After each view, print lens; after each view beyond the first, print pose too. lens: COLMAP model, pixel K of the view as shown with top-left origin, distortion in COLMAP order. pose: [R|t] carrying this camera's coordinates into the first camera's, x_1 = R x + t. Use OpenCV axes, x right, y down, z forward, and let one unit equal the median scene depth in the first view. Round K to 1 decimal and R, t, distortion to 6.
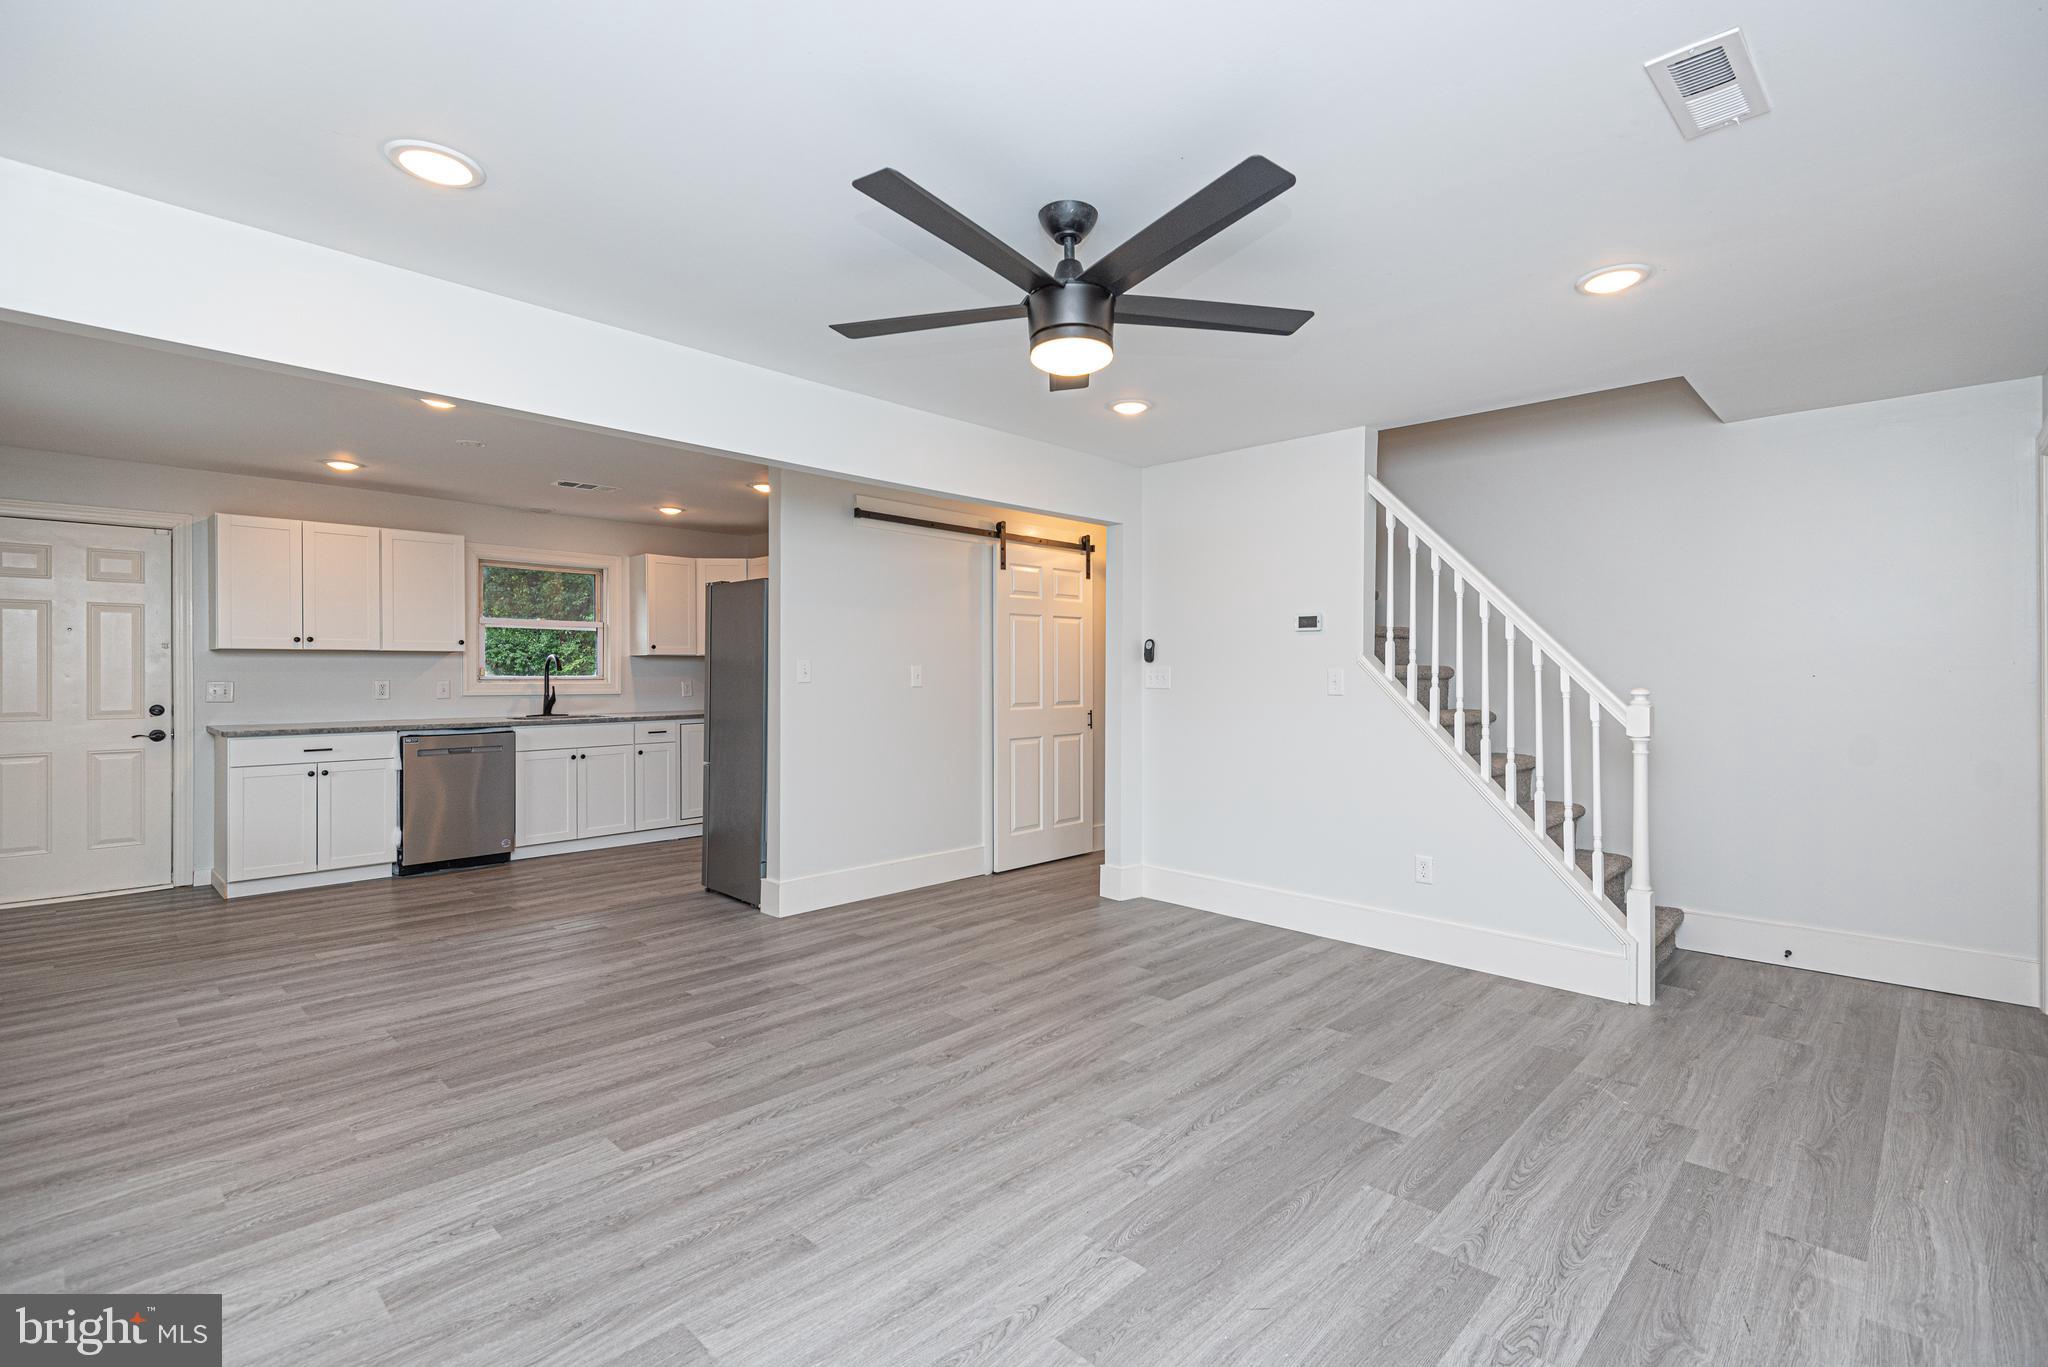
lens RADIAL K [[931.1, 0, 1051.7], [0, 931.1, 677.6], [0, 0, 1]] dist [0.032671, -0.016213]
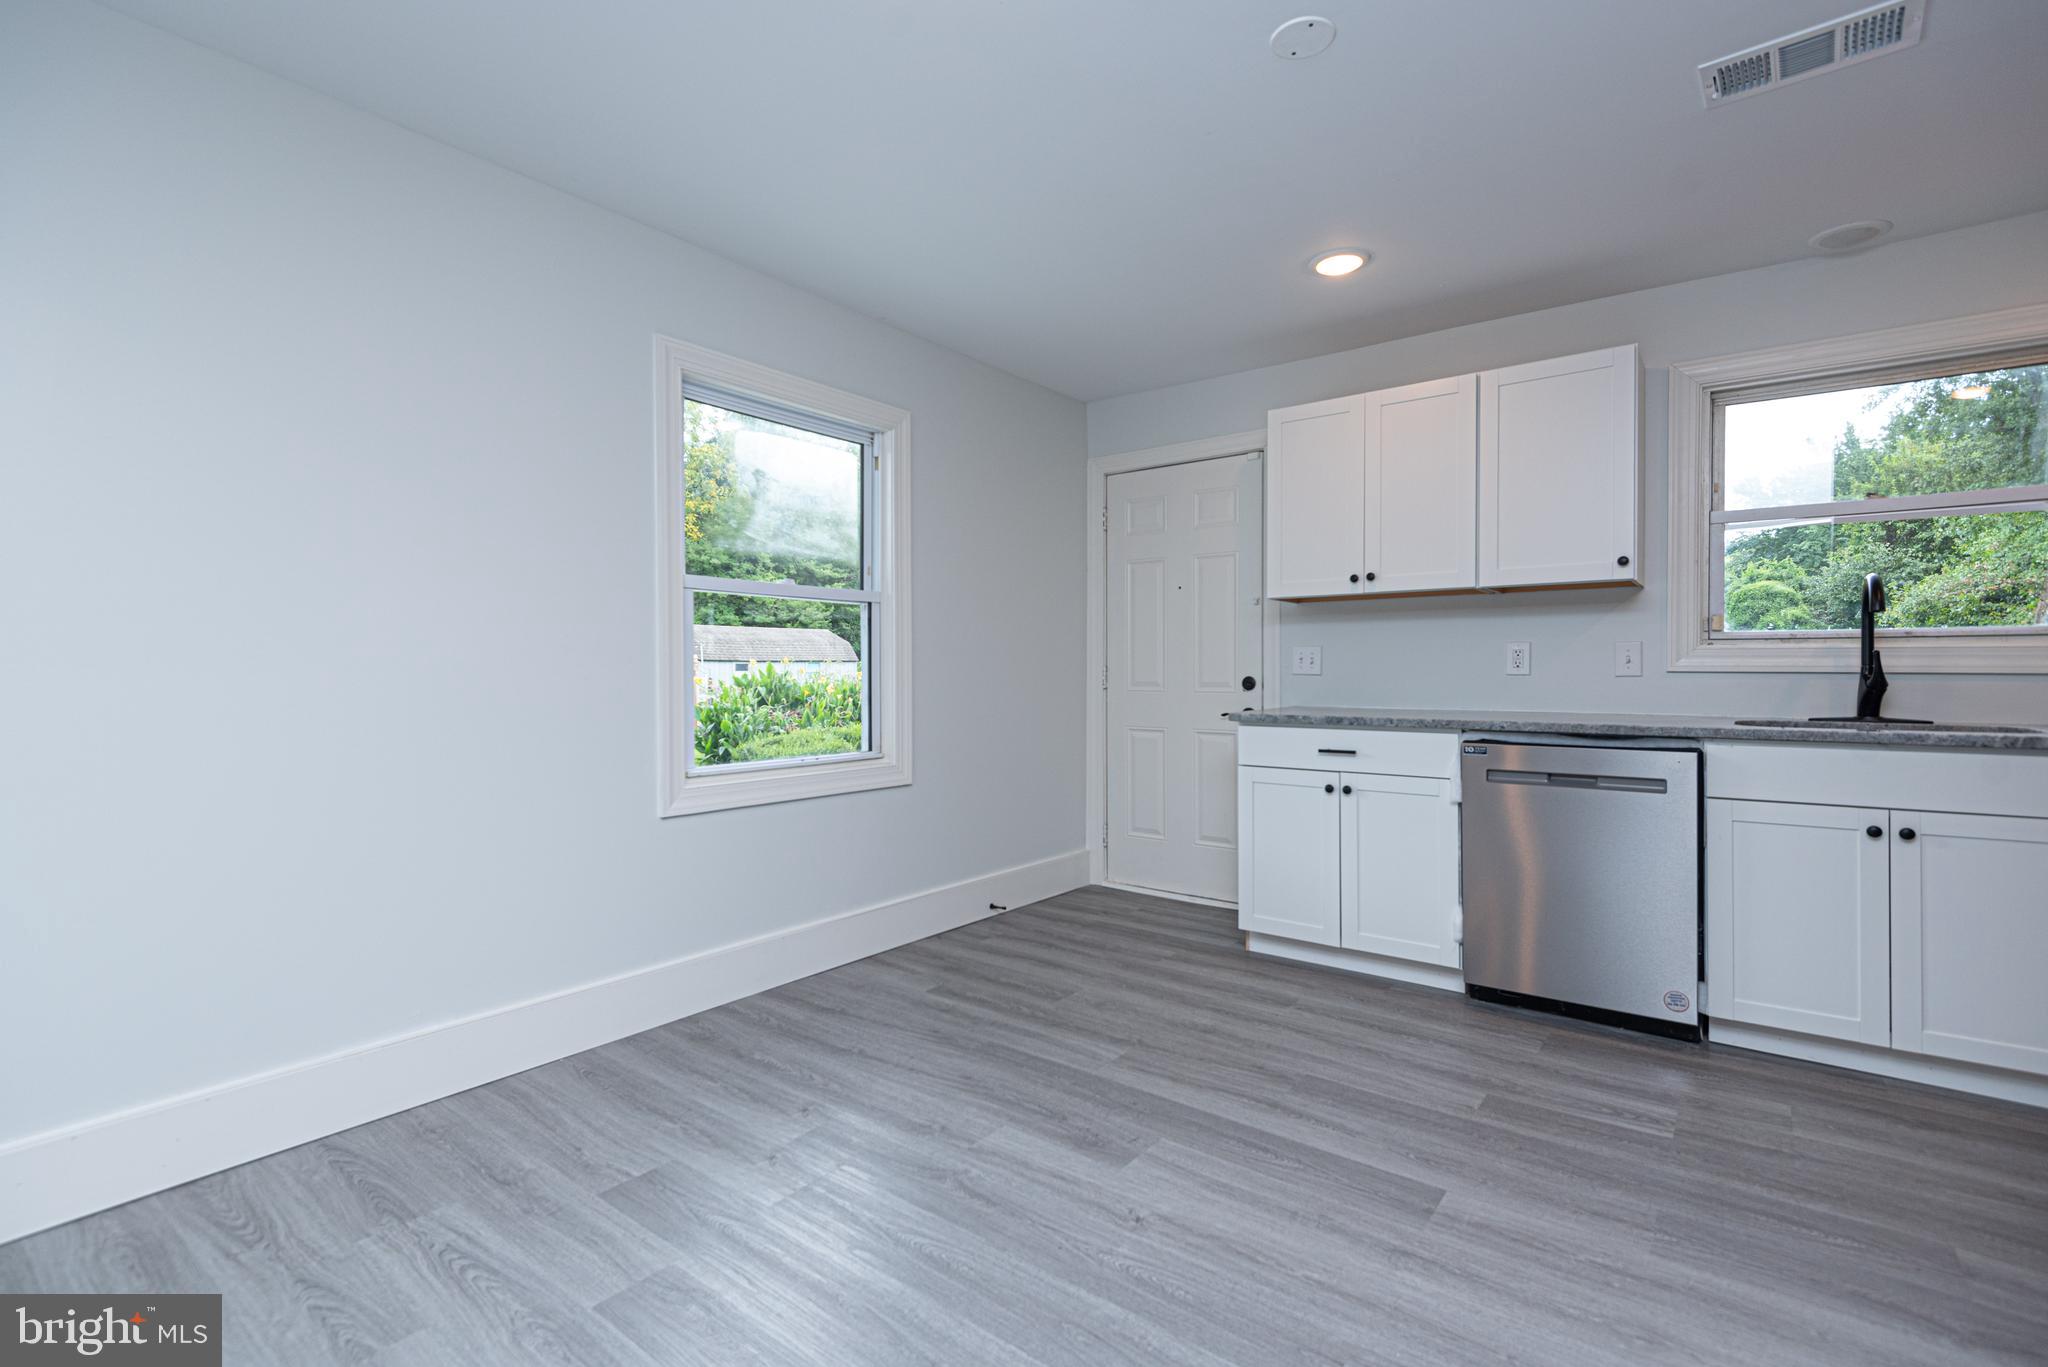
lens RADIAL K [[921.8, 0, 1015.3], [0, 921.8, 675.8], [0, 0, 1]] dist [0.030756, -0.015890]
pose [[0.088003, 0.003117, -0.996115, -0.275026], [-0.004445, 0.999986, 0.002736, 0.037163], [0.996110, 0.004187, 0.088015, 1.040366]]
